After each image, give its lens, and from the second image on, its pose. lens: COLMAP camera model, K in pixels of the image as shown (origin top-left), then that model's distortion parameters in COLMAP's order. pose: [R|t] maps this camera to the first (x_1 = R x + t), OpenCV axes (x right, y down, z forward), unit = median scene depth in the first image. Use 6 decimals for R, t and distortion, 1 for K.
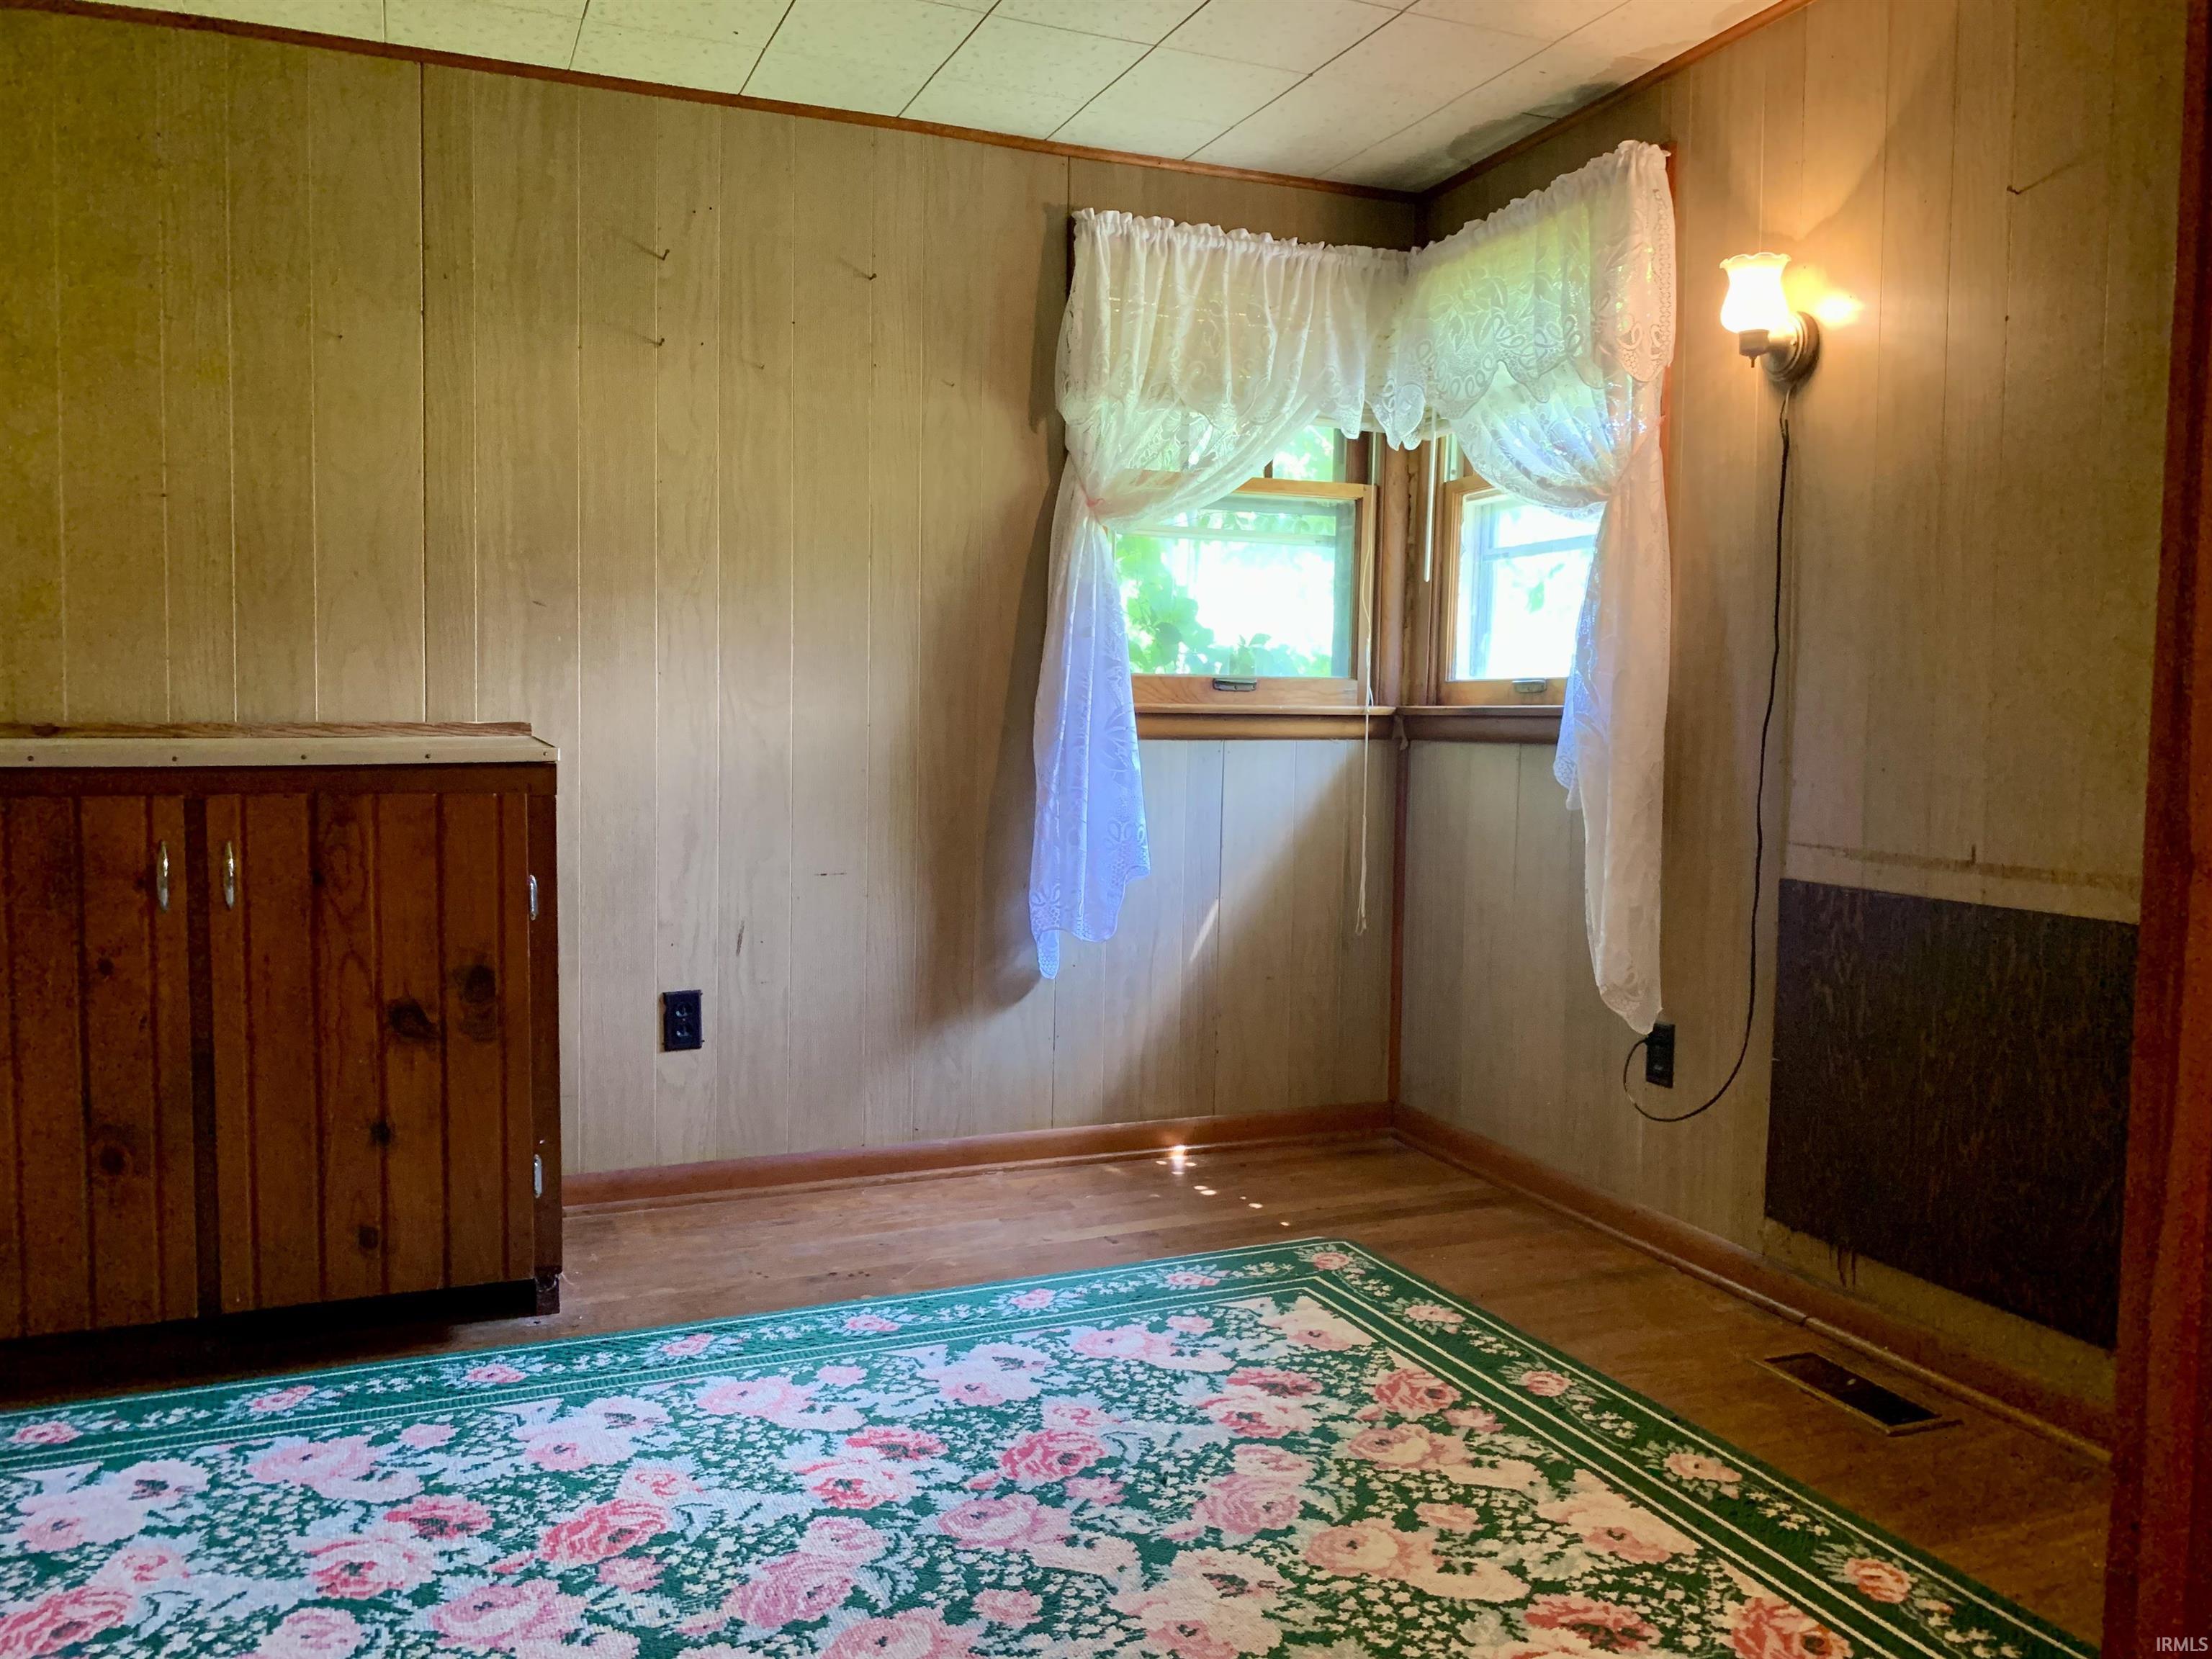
lens RADIAL K [[1784.4, 0, 1115.9], [0, 1784.4, 831.0], [0, 0, 1]] dist [0.075337, -0.055965]
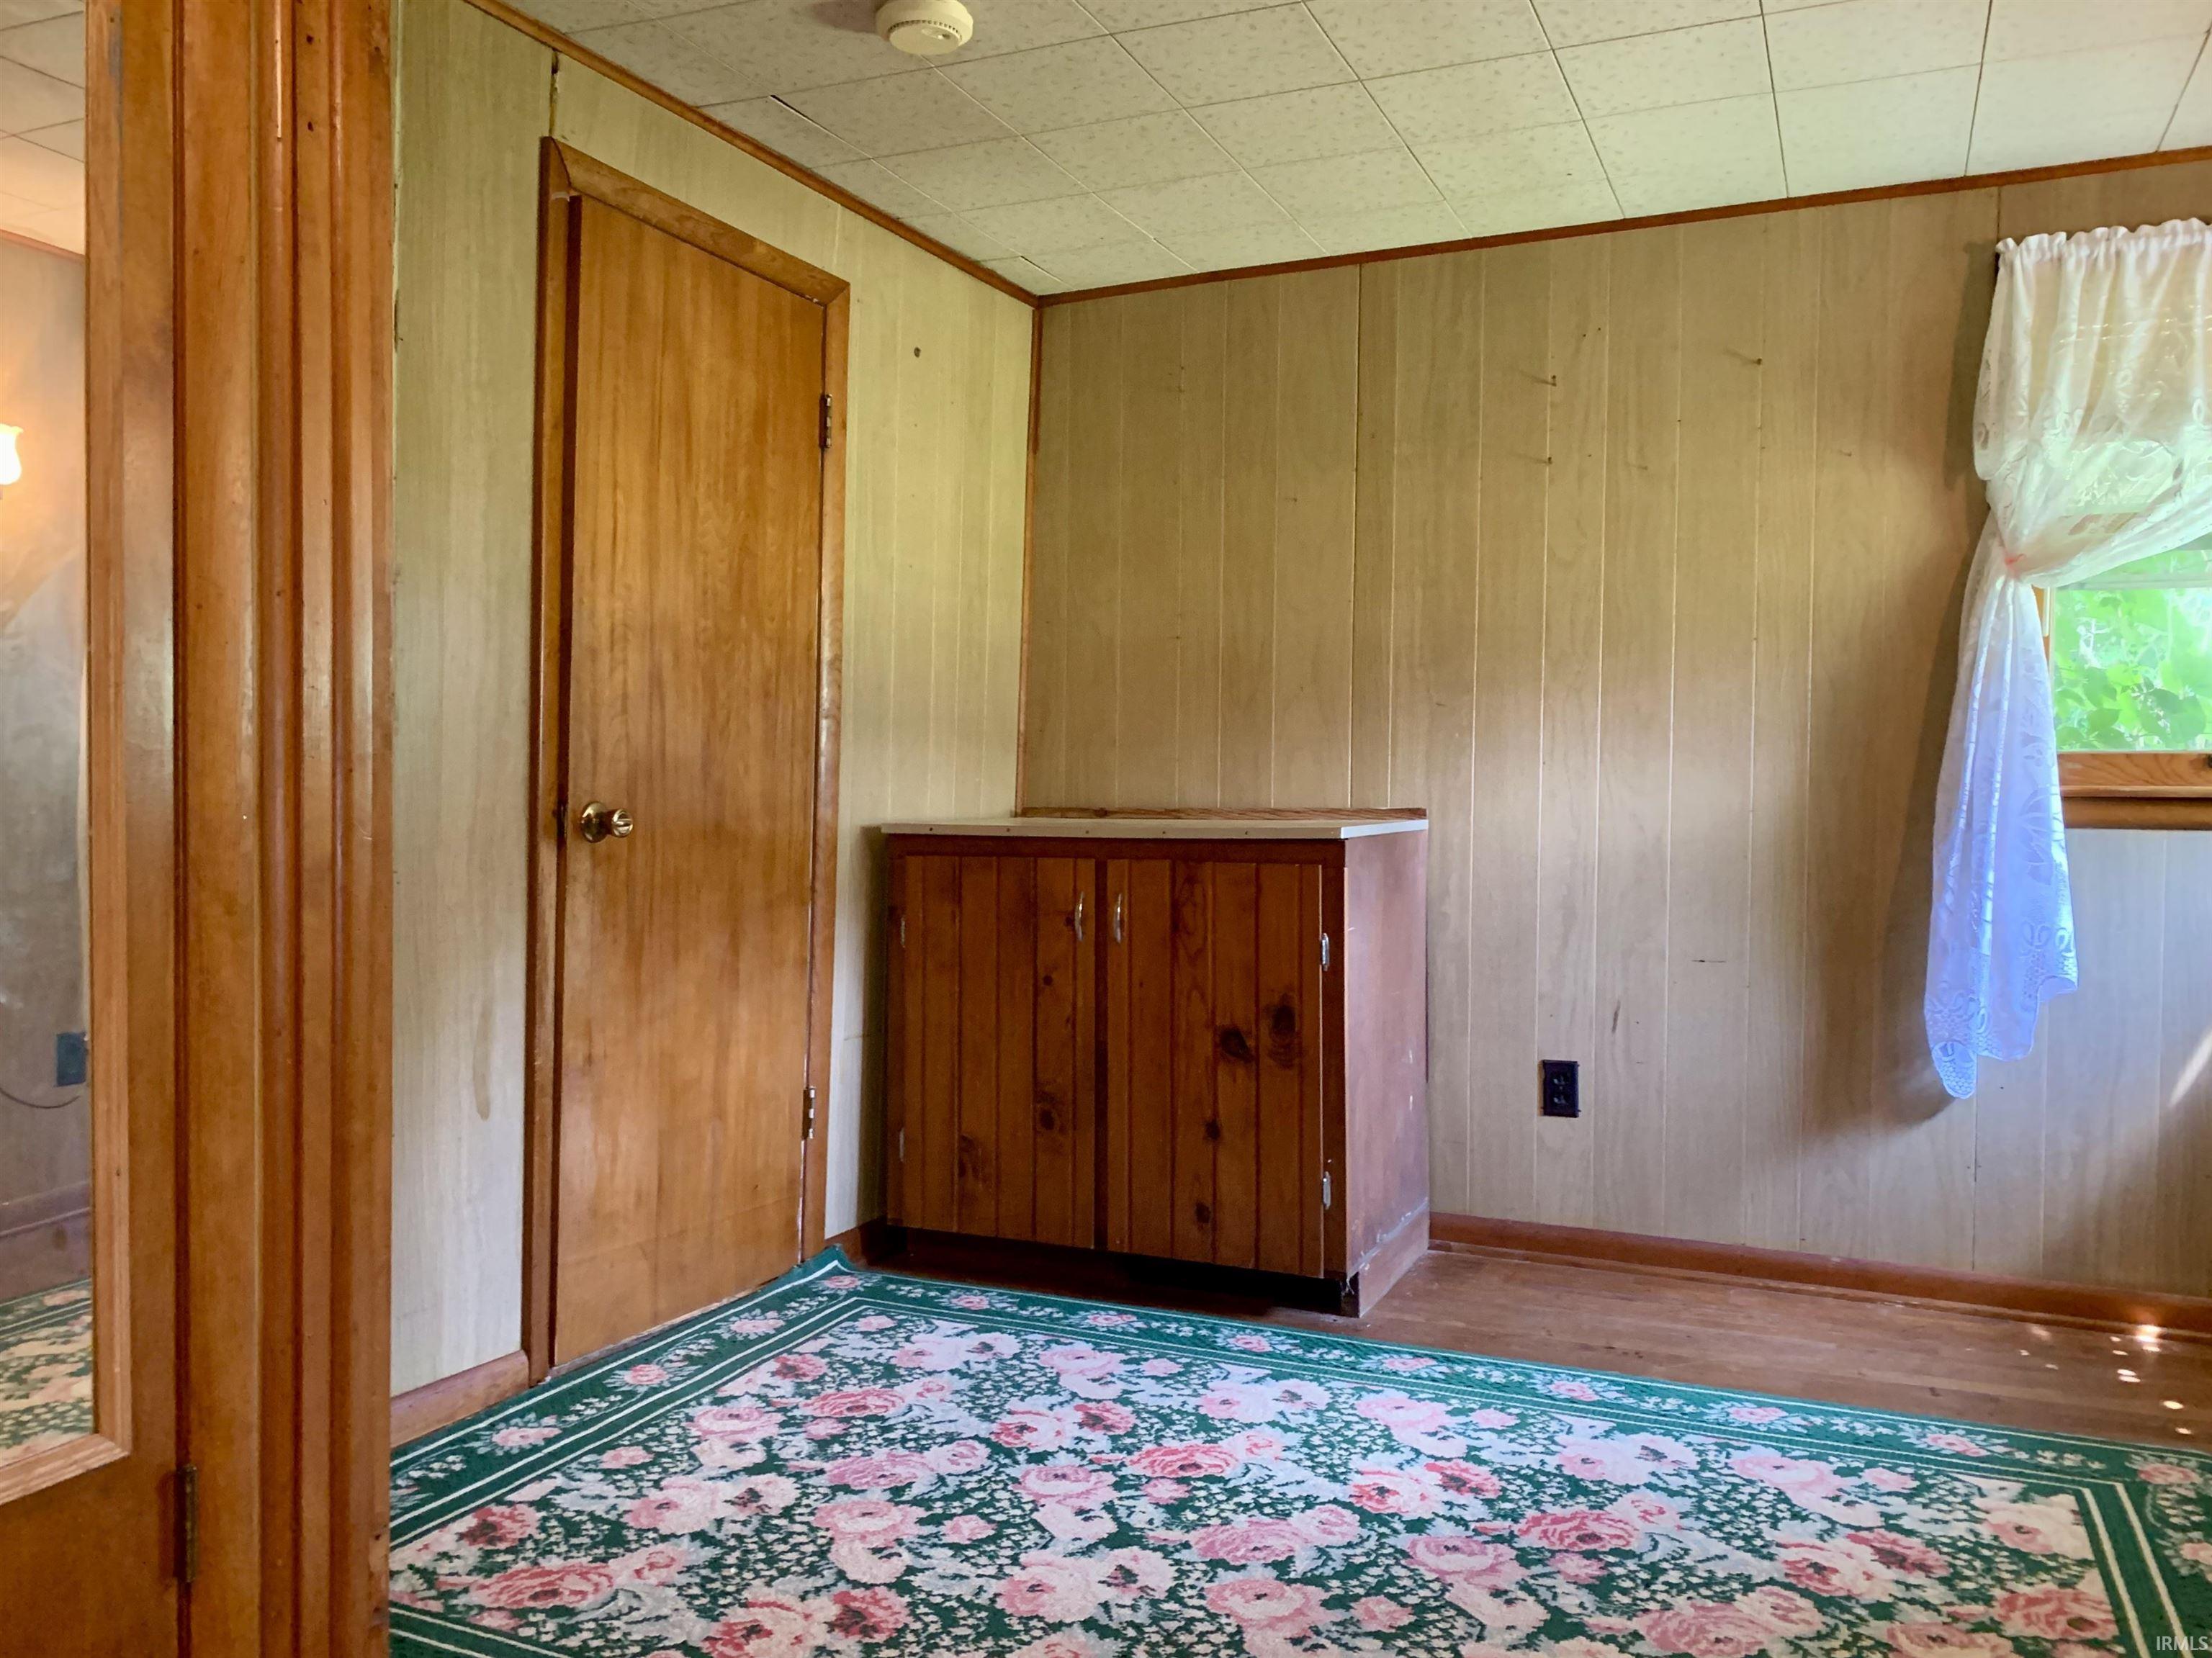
lens RADIAL K [[1818.5, 0, 1106.0], [0, 1818.5, 829.0], [0, 0, 1]] dist [0.071203, -0.016589]
pose [[0.679302, 0.008868, -0.733805, 0.458475], [-0.052722, 0.997933, -0.036746, 0.007613], [0.731962, 0.063649, 0.678366, 0.074185]]
